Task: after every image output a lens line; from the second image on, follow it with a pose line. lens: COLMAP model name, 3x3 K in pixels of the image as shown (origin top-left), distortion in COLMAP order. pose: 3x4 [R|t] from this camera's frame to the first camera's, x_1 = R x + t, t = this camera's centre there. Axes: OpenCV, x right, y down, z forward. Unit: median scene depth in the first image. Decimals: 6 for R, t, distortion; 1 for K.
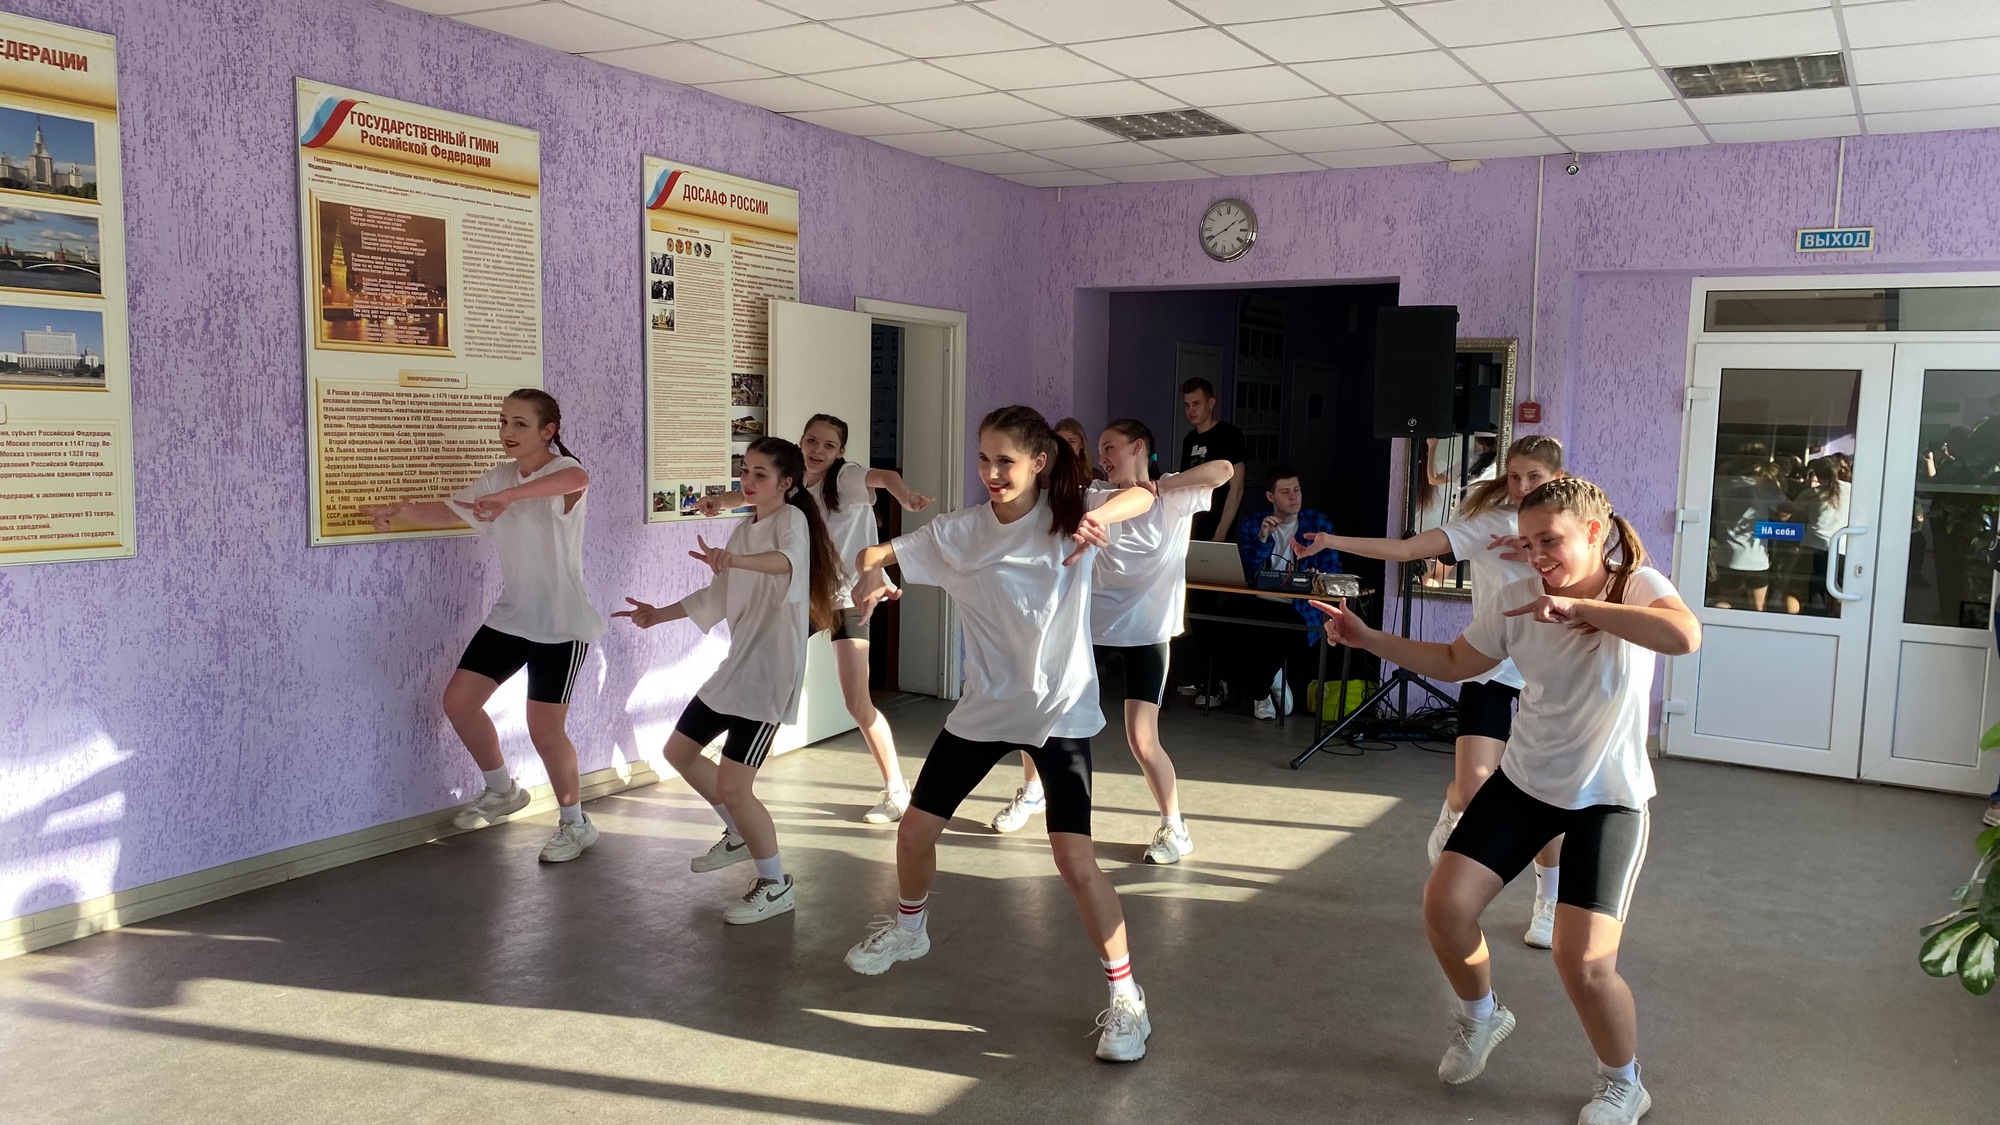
lens RADIAL K [[1489.8, 0, 1000.0], [0, 1489.8, 562.5], [0, 0, 1]] dist [-0.006833, 0.000281]
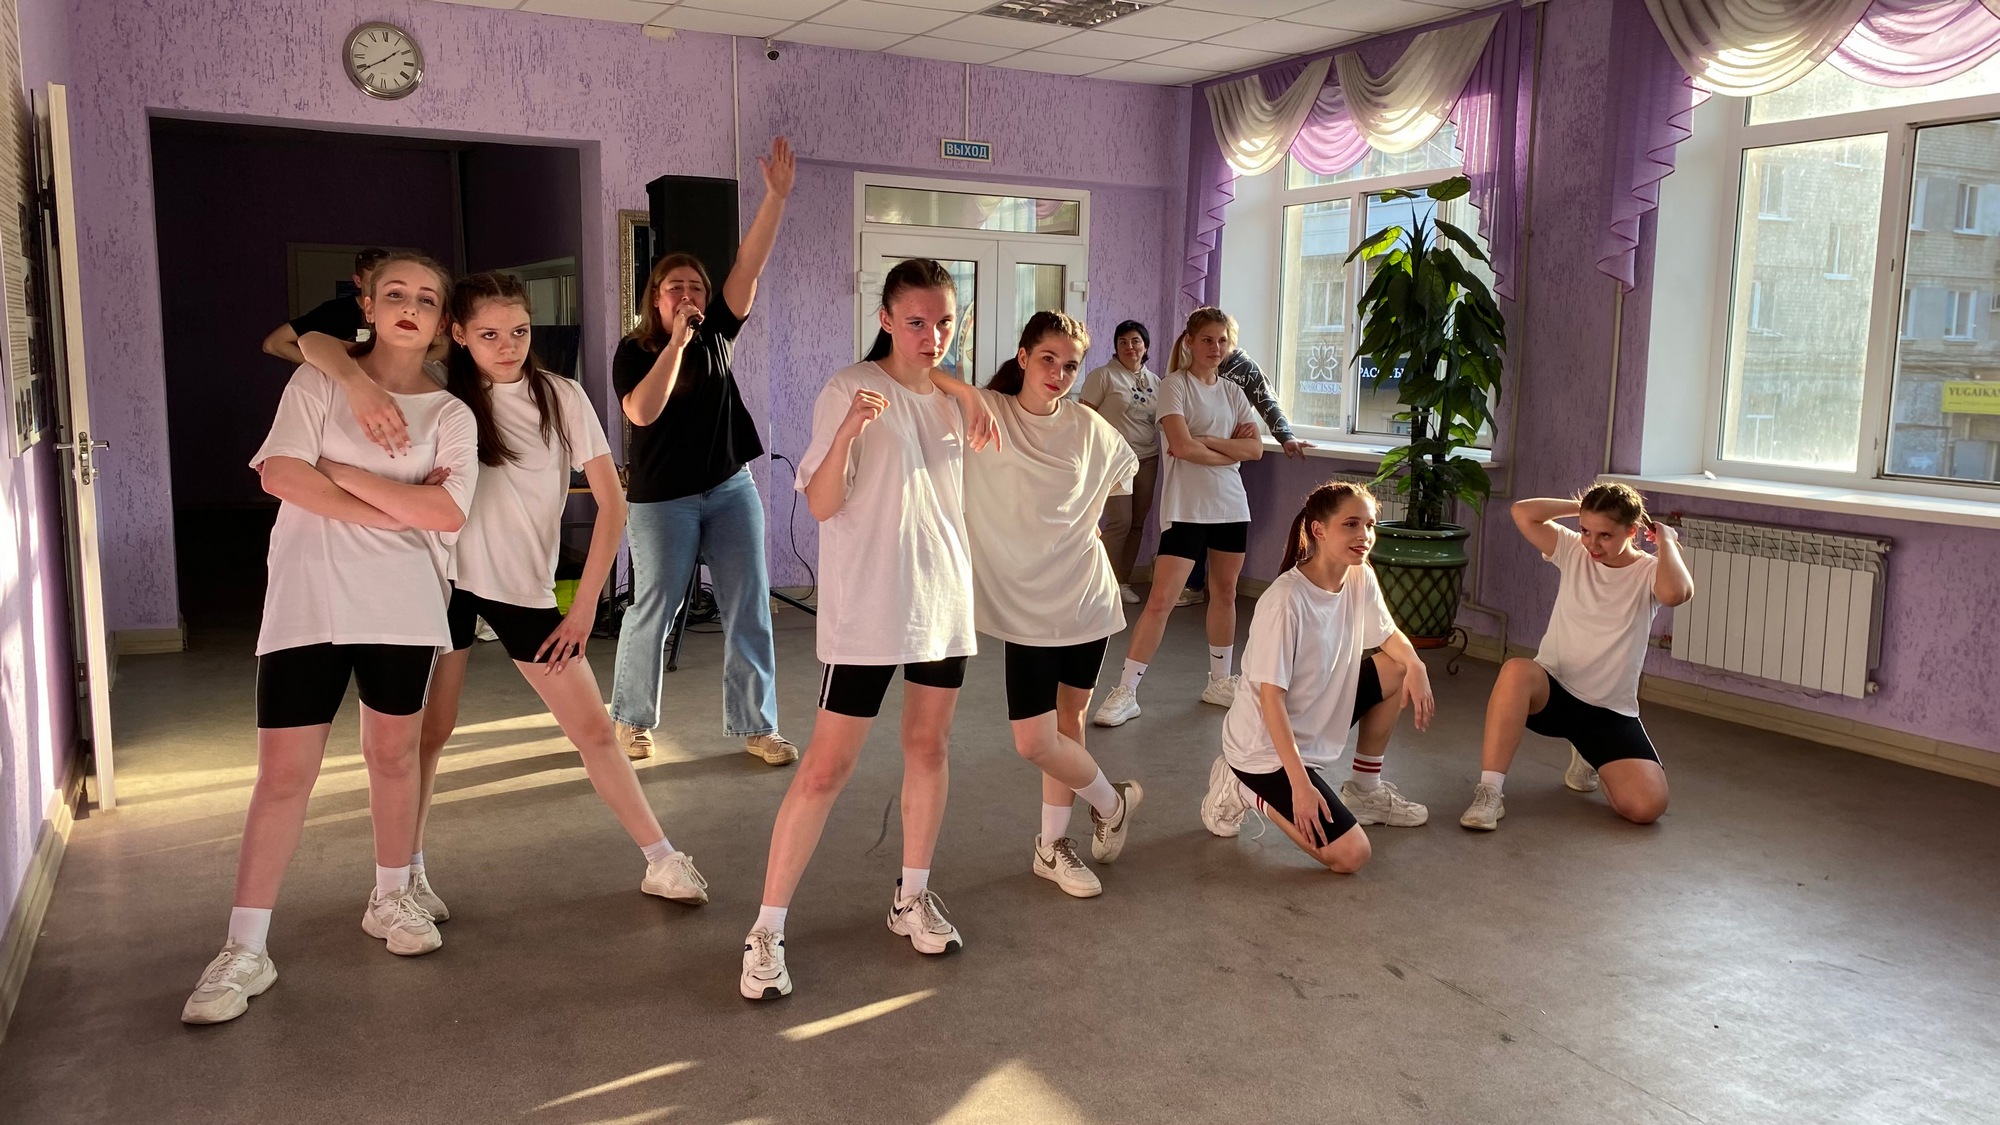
lens RADIAL K [[1528.7, 0, 1018.7], [0, 1528.7, 554.4], [0, 0, 1]] dist [0.028252, -0.012584]
pose [[0.522623, -0.128884, 0.842766, -0.478073], [0.073958, 0.991635, 0.105787, -0.018415], [-0.849350, 0.007043, 0.527783, 0.289539]]
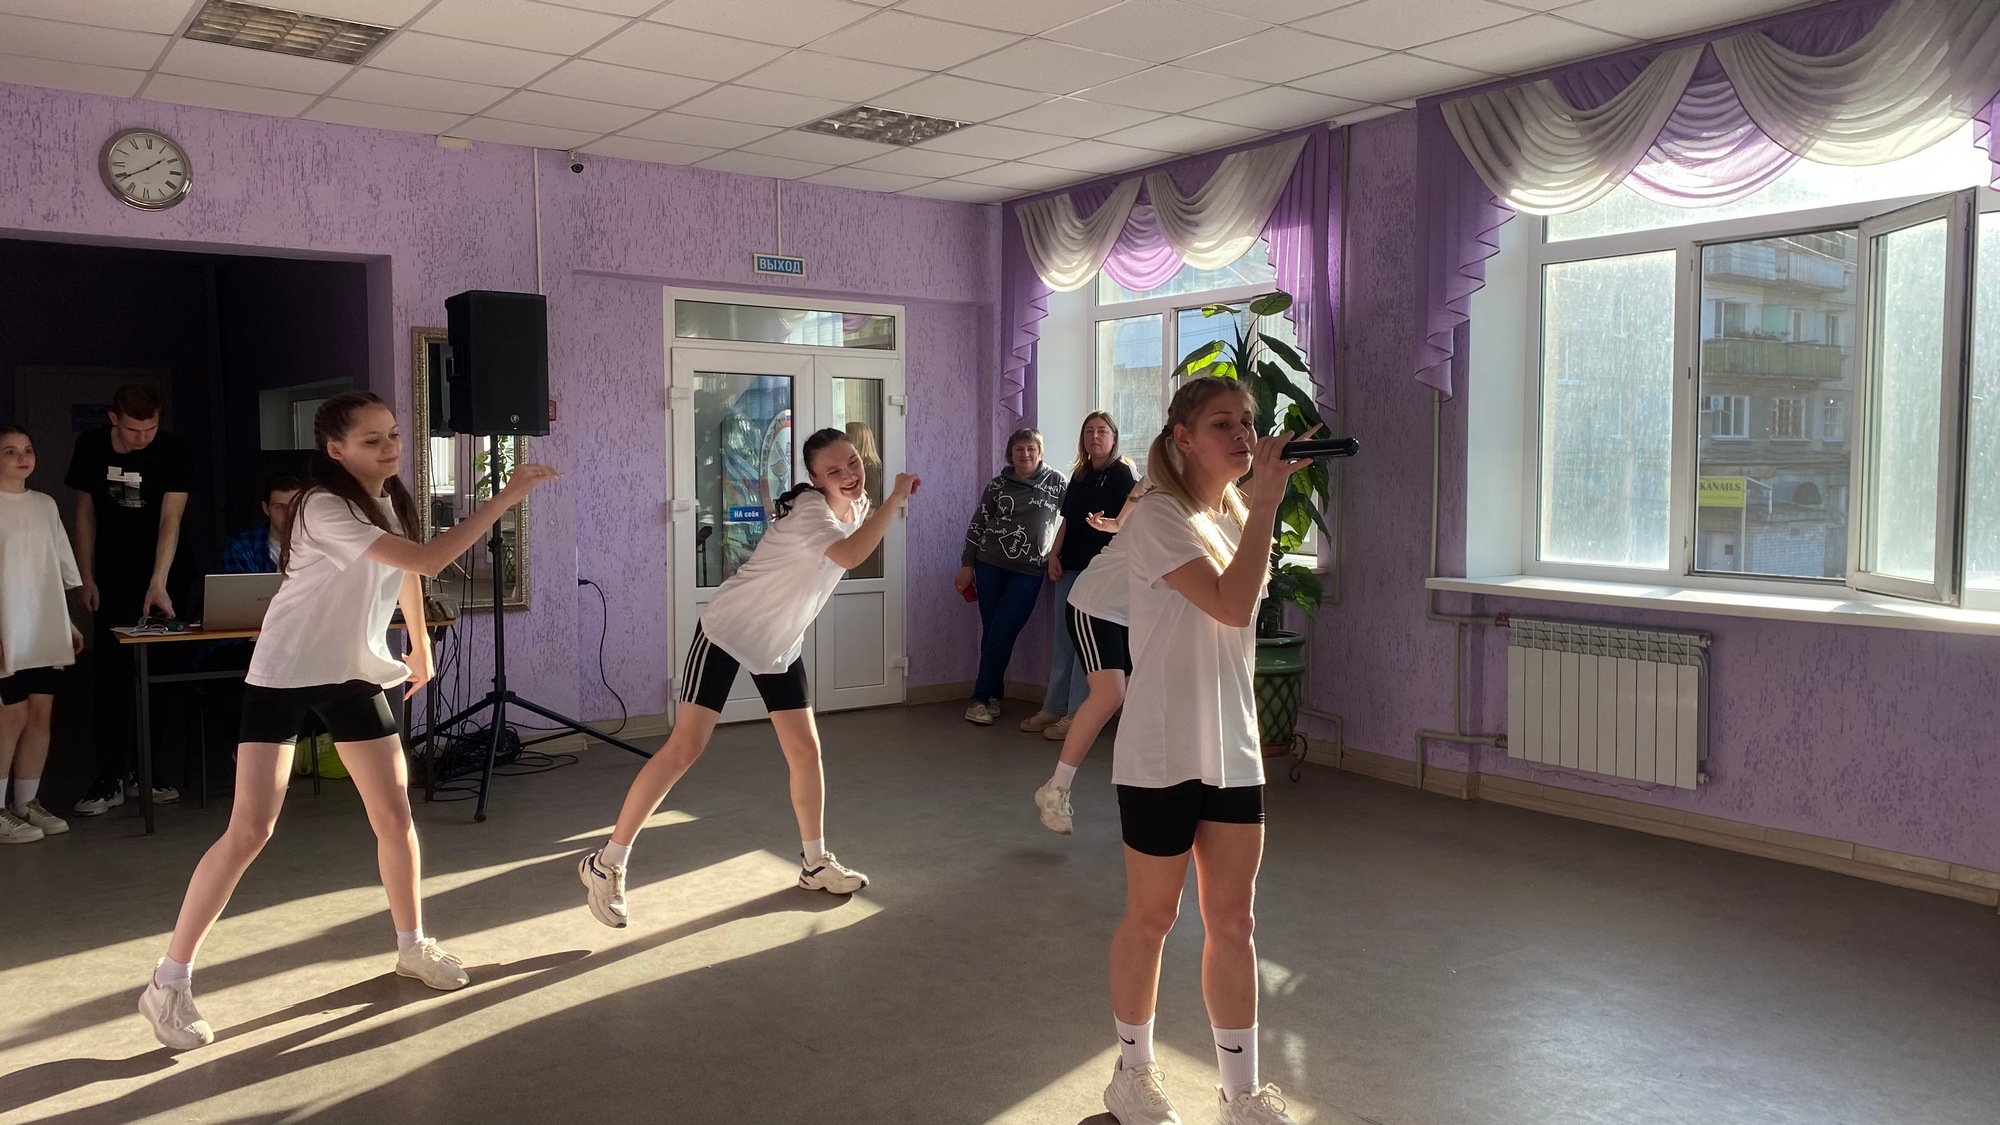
lens RADIAL K [[1528.7, 0, 1018.7], [0, 1528.7, 554.4], [0, 0, 1]] dist [0.028252, -0.012584]
pose [[0.396155, -0.078779, 0.914798, -0.469232], [0.094579, 0.994514, 0.044686, -0.022602], [-0.913300, 0.068818, 0.401432, 0.328967]]
